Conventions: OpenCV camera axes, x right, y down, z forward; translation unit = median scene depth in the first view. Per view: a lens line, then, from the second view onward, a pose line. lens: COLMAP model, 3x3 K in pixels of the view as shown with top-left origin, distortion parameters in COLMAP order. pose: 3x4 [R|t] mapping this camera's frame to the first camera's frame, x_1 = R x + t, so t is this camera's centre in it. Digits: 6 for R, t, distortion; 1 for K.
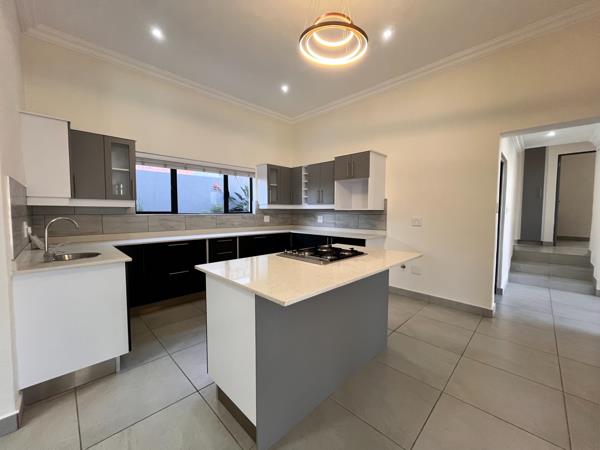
lens RADIAL K [[242.0, 0, 301.3], [0, 242.0, 224.3], [0, 0, 1]] dist [0.000453, 0.000006]
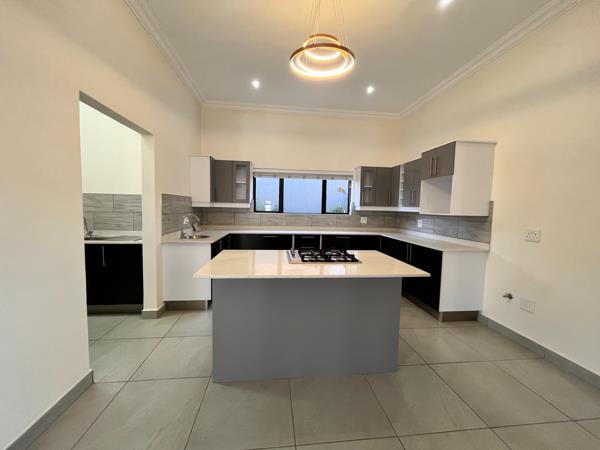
lens RADIAL K [[242.0, 0, 301.3], [0, 242.0, 224.3], [0, 0, 1]] dist [0.000453, 0.000006]
pose [[0.780636, 0.058365, -0.622255, 0.348364], [-0.054595, 0.998192, 0.025135, -0.020223], [0.622597, 0.014351, 0.782411, 0.054869]]
